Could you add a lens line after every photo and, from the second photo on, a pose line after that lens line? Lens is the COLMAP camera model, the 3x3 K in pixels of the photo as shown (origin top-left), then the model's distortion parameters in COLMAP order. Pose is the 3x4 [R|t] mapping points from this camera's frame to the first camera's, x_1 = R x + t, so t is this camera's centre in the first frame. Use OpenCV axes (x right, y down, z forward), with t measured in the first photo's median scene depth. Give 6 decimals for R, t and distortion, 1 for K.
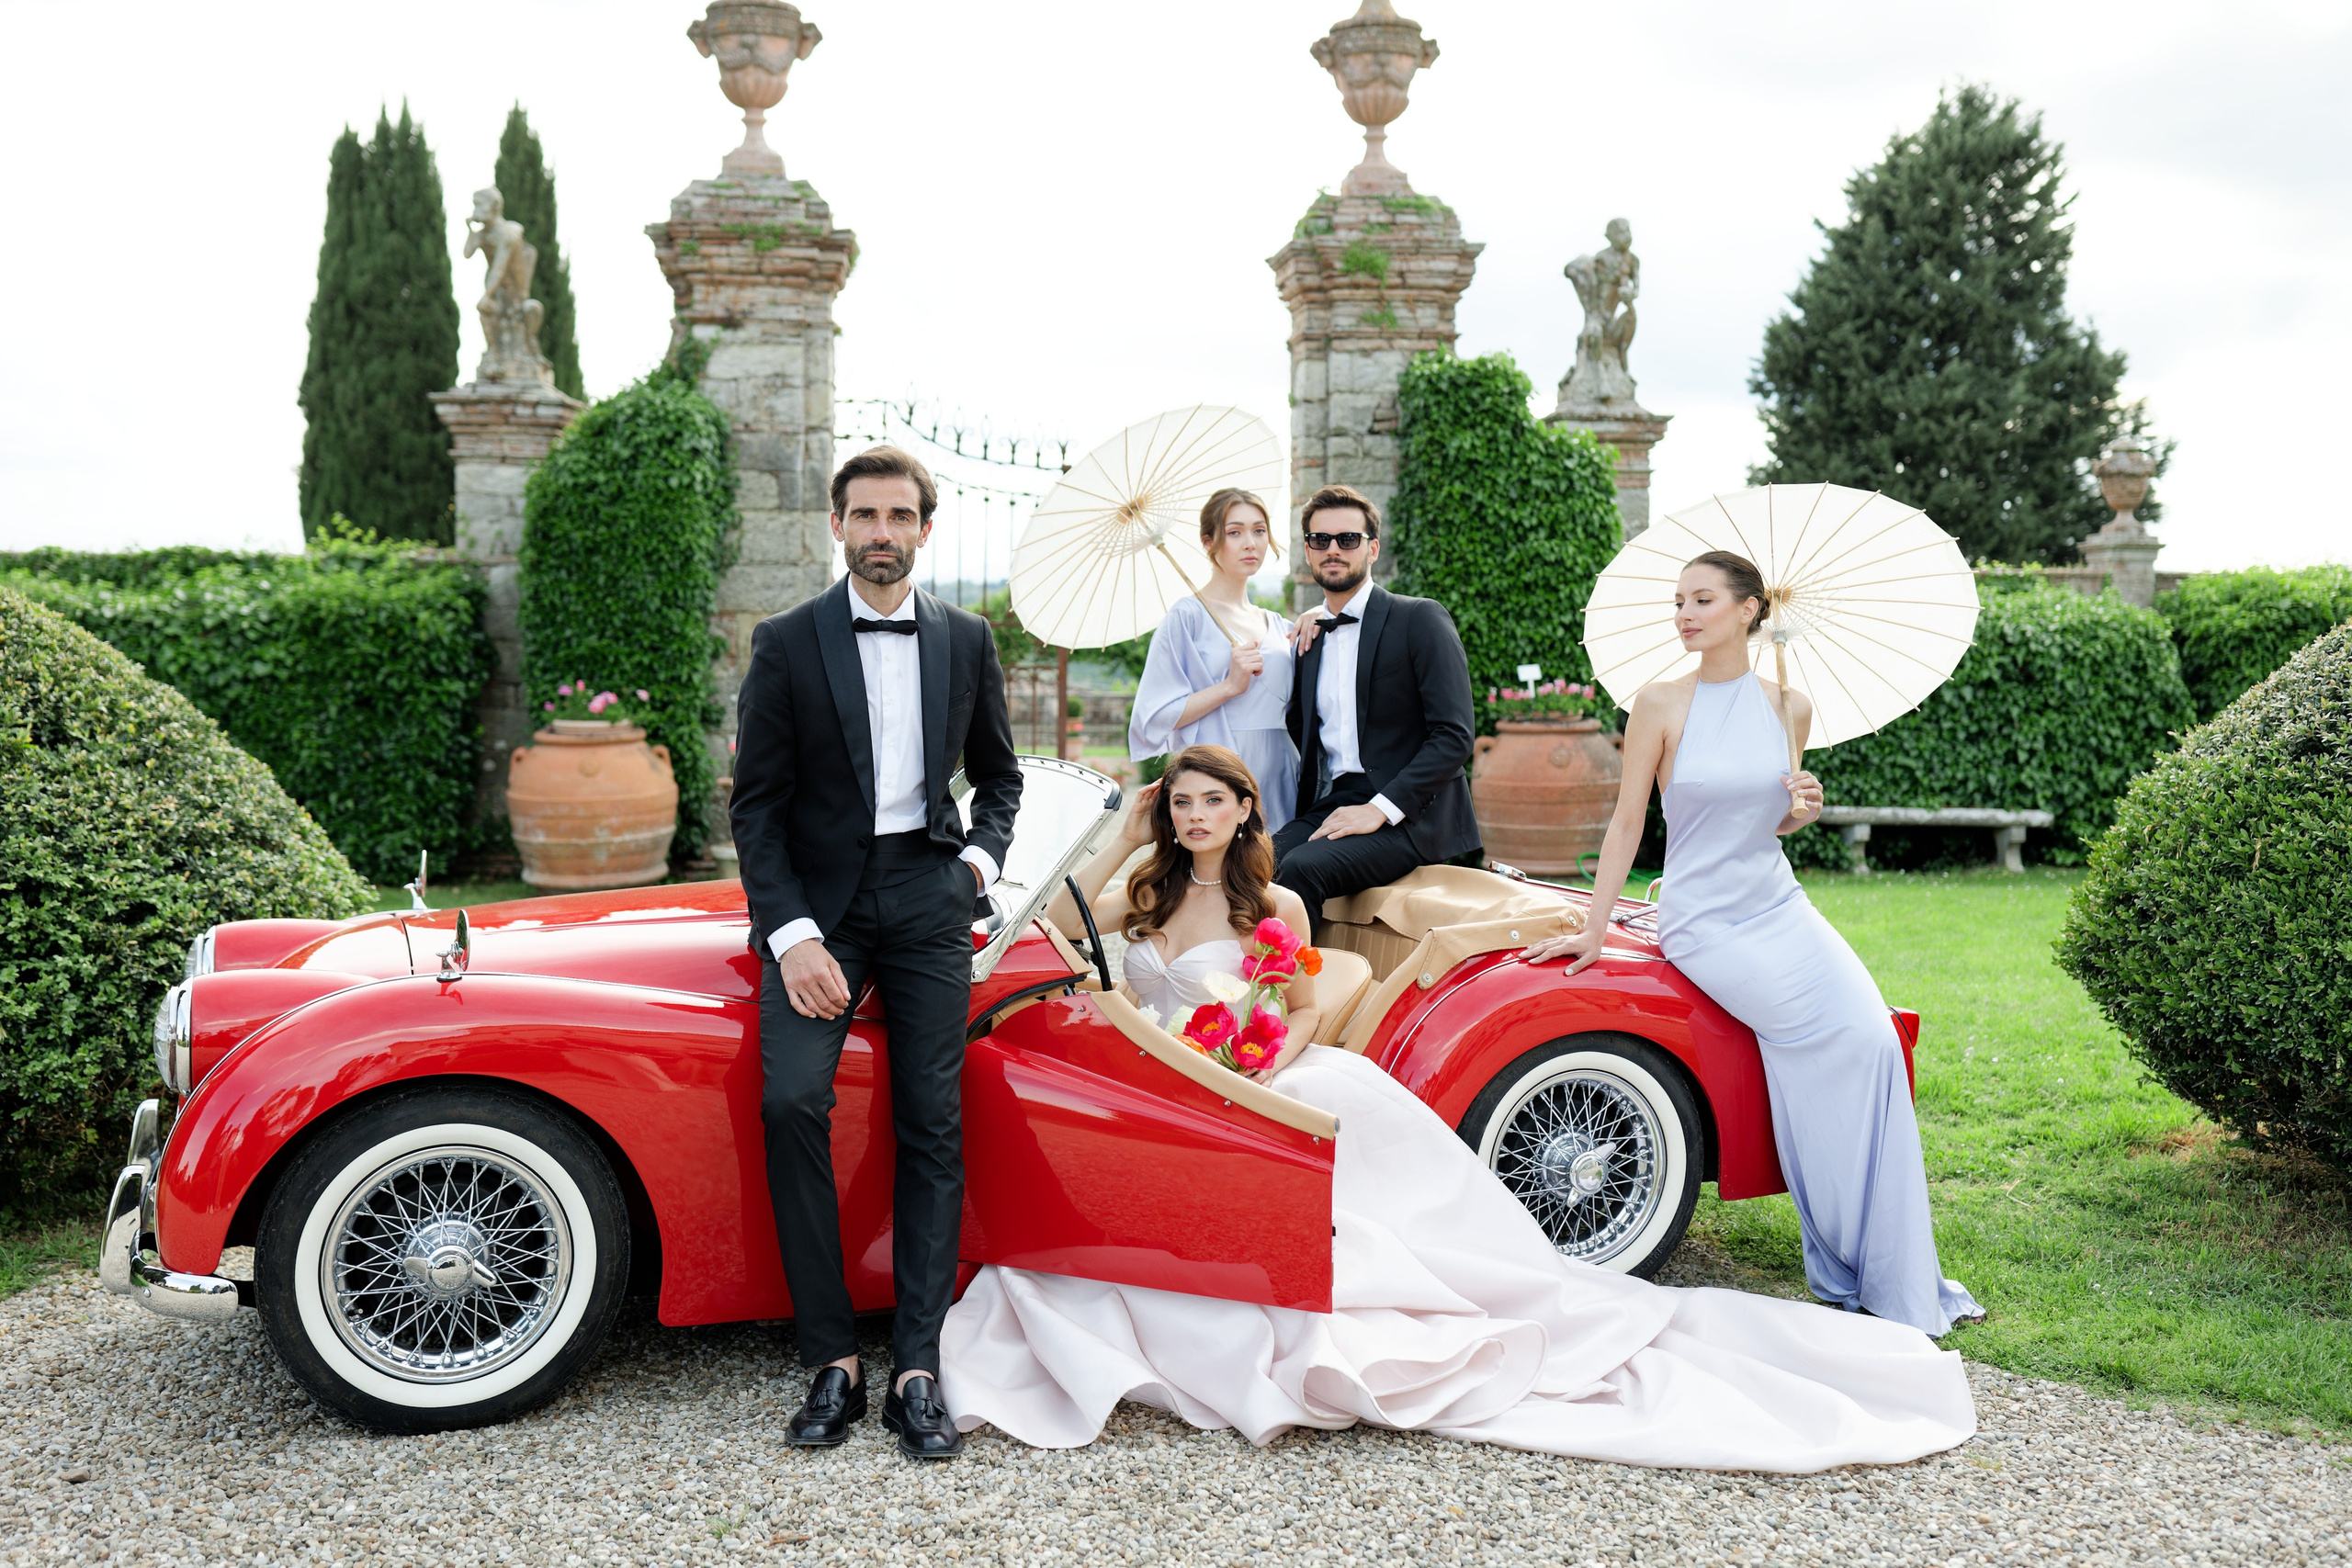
lens RADIAL K [[2302.5, 0, 1175.1], [0, 2302.5, 772.7], [0, 0, 1]] dist [0.012499, 0.000000]
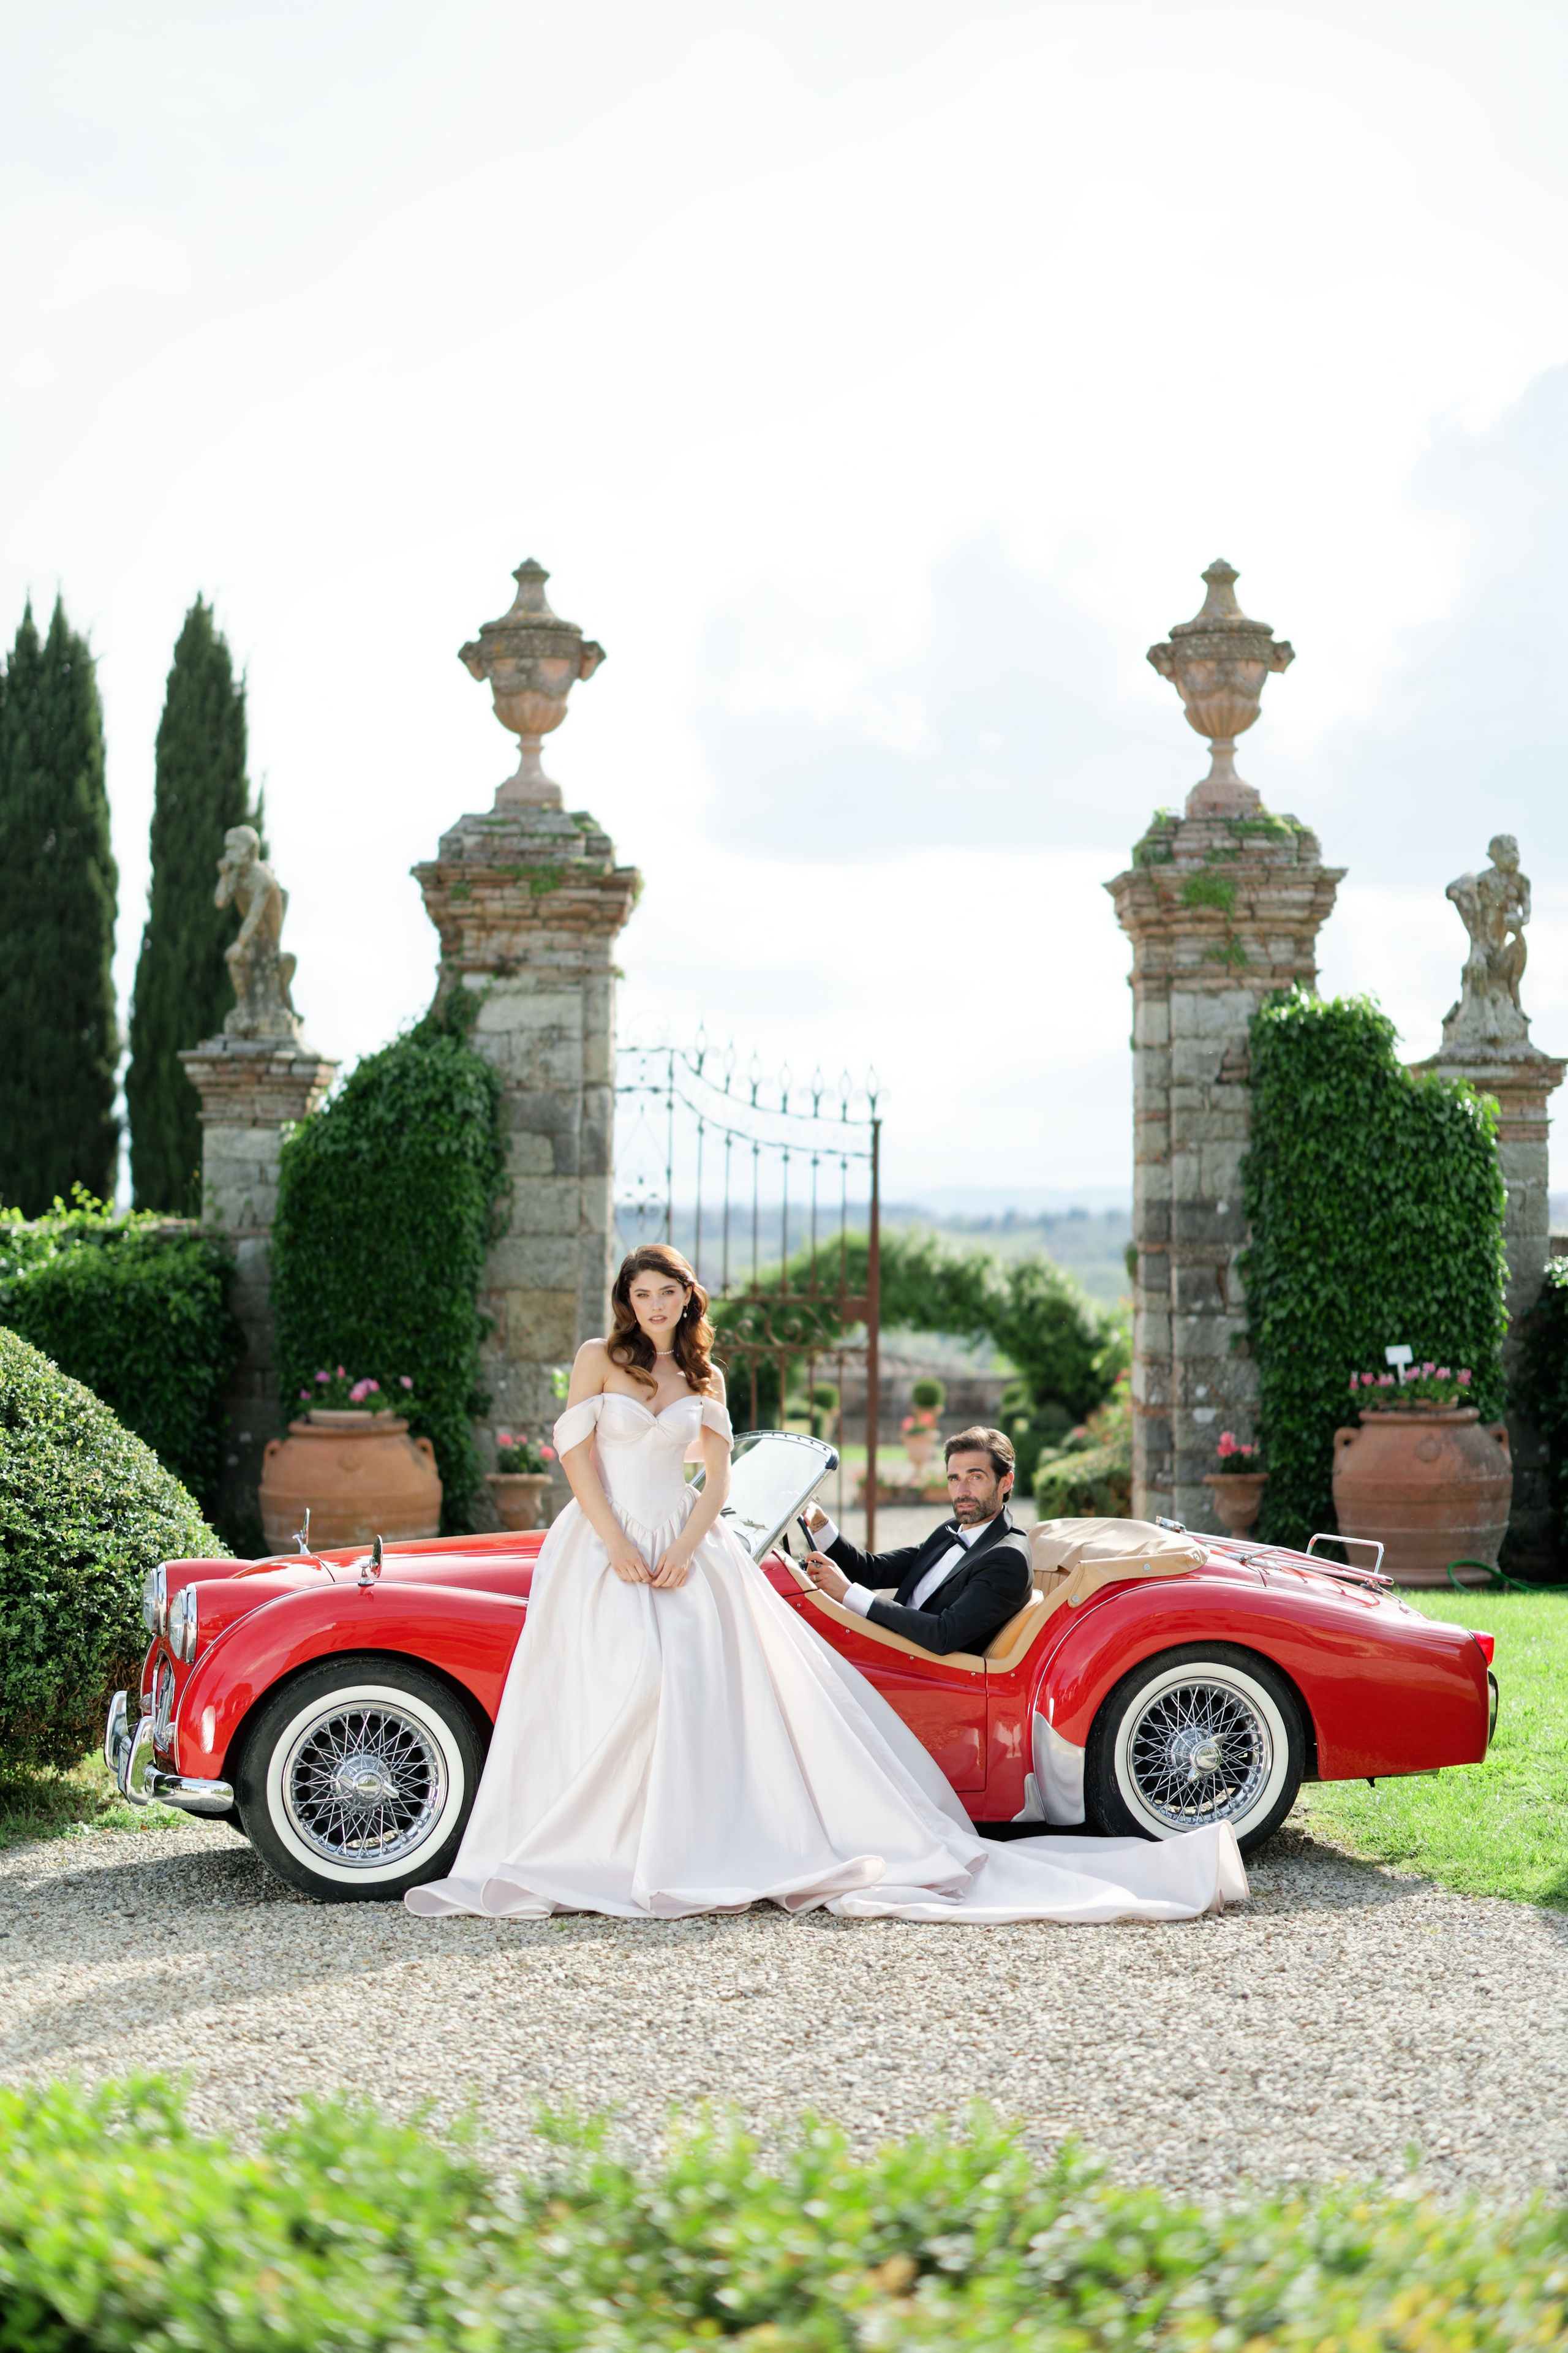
lens RADIAL K [[3440.2, 0, 780.4], [0, 3440.2, 1192.9], [0, 0, 1]] dist [-0.041993, 0.000000]
pose [[0.995563, -0.006656, -0.093860, 0.041533], [-0.001460, 0.996283, -0.086134, 0.008155], [0.094084, 0.085889, 0.991852, -0.319662]]
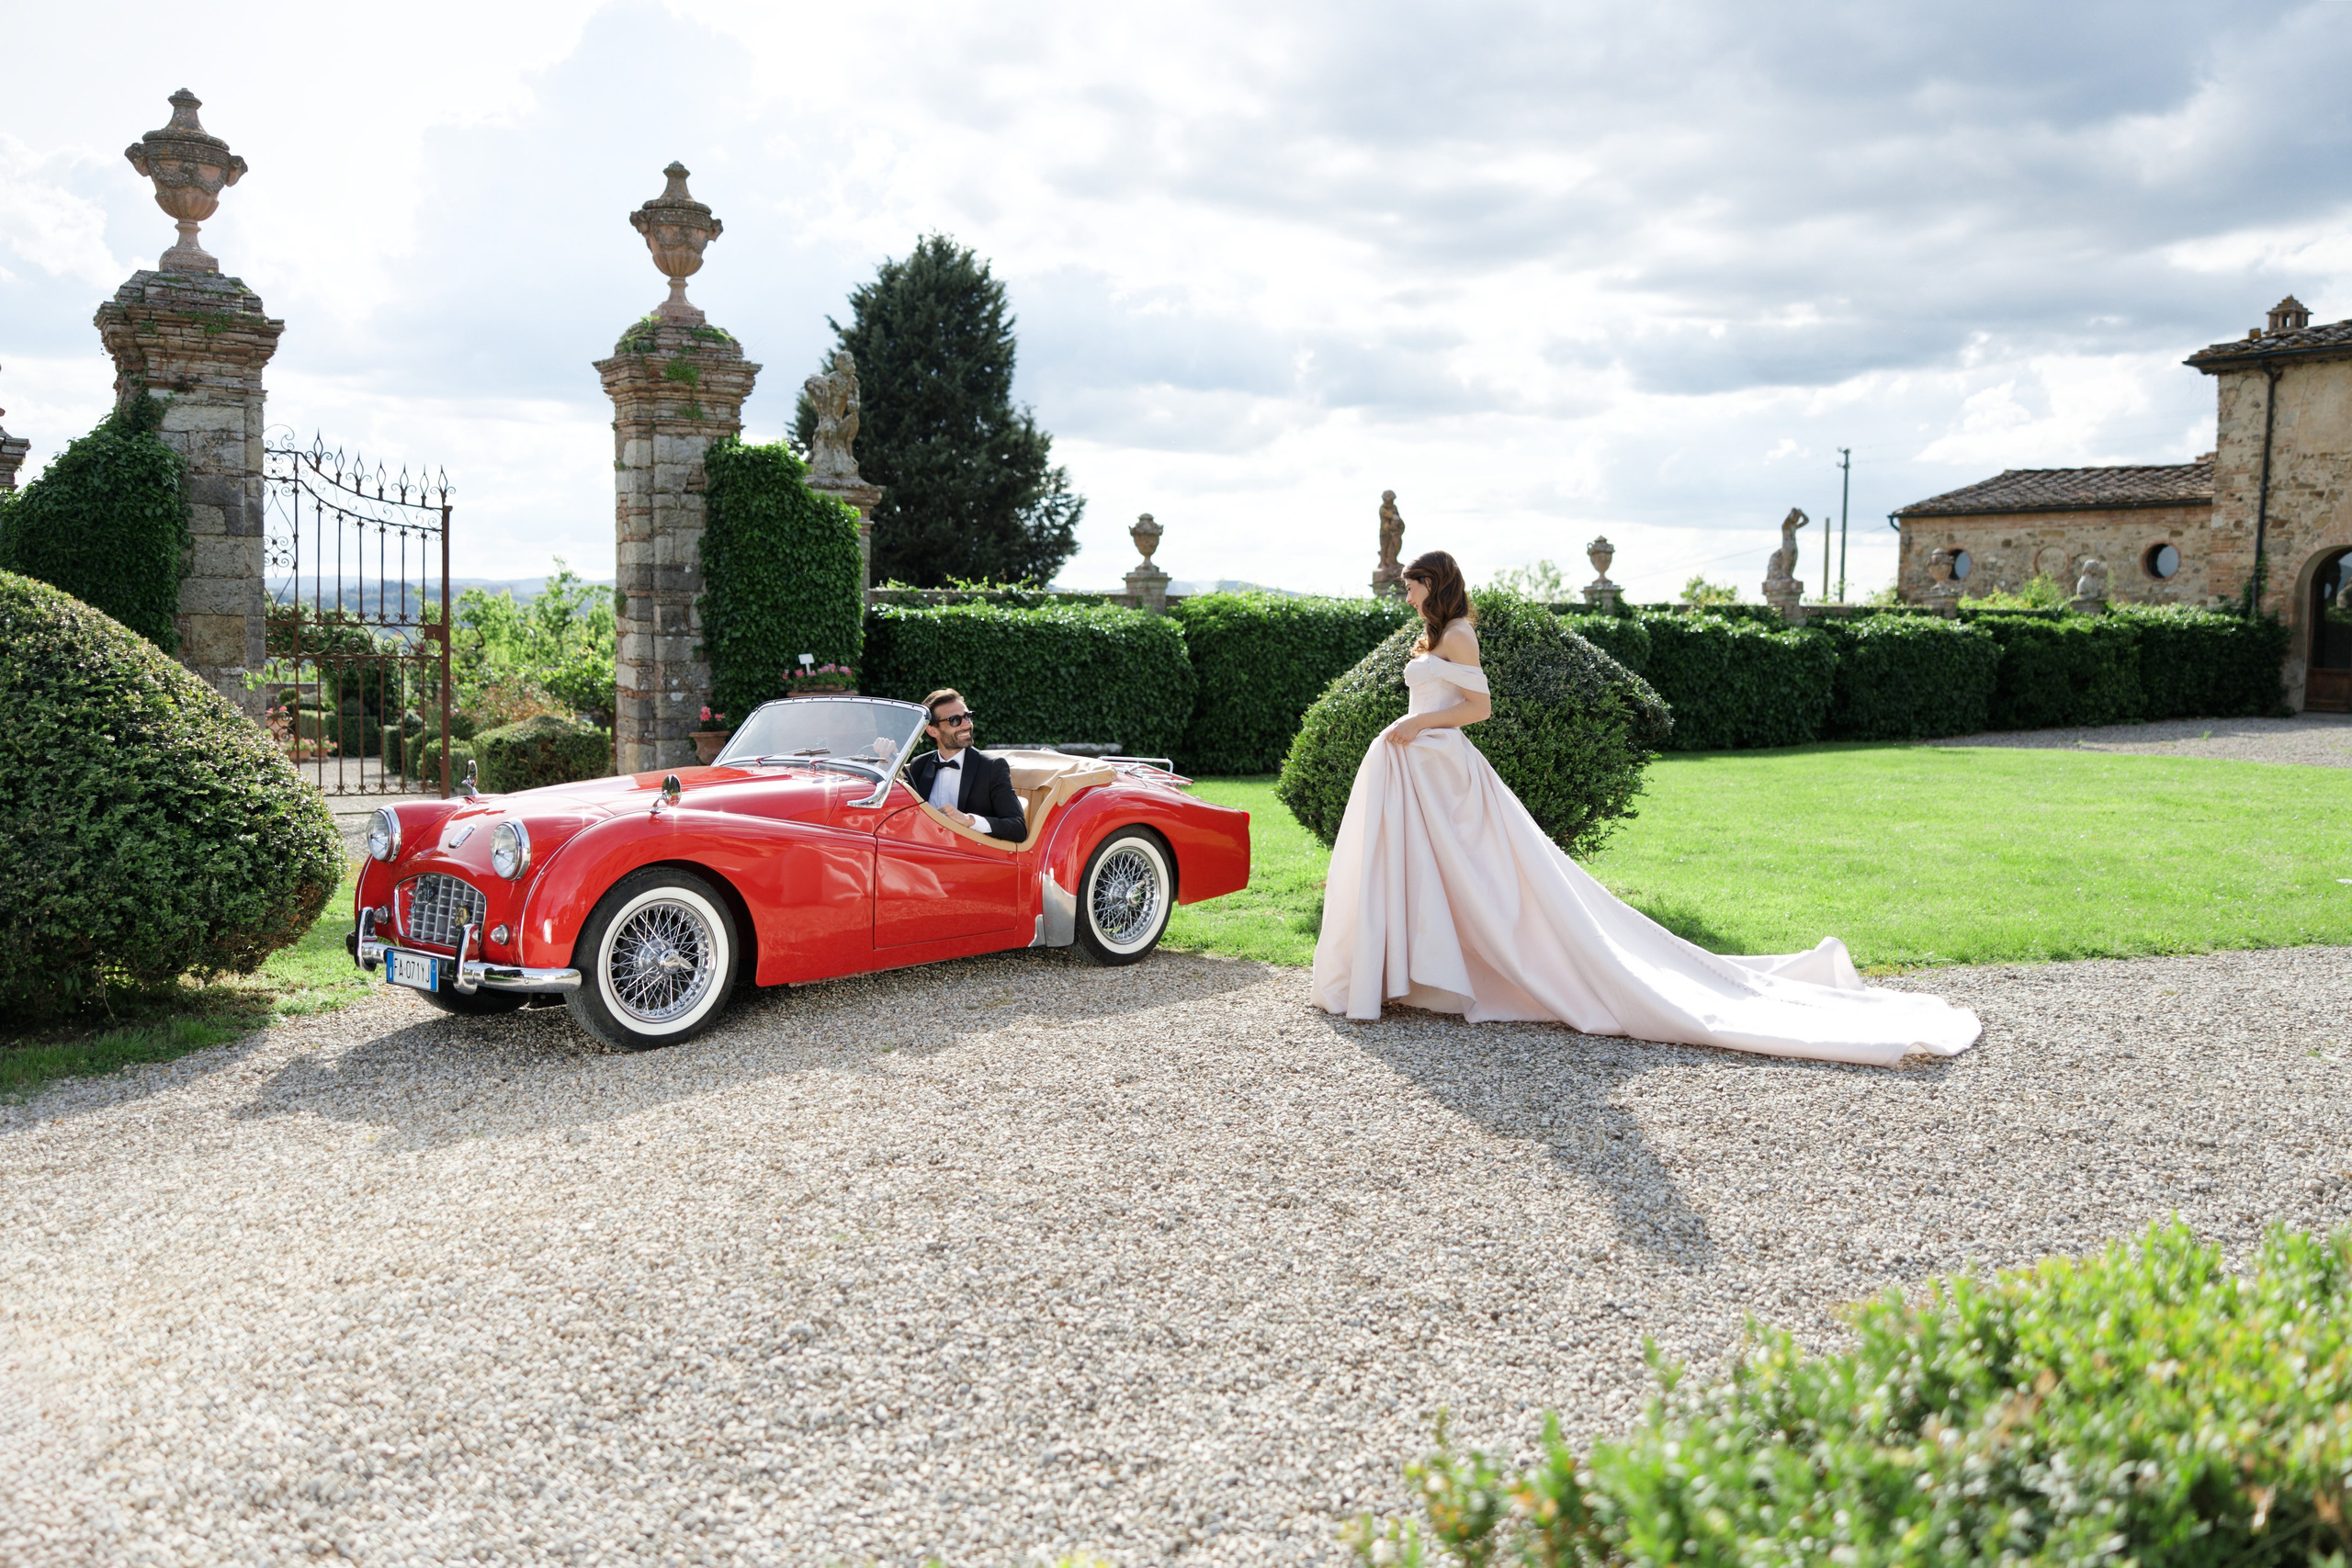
lens RADIAL K [[1838.5, 0, 1180.4], [0, 1838.5, 760.9], [0, 0, 1]] dist [0.007157, -0.000691]
pose [[0.885939, -0.030509, 0.462798, -0.179071], [0.025919, 0.999532, 0.016276, 0.009067], [-0.463077, -0.002425, 0.886314, -0.158143]]
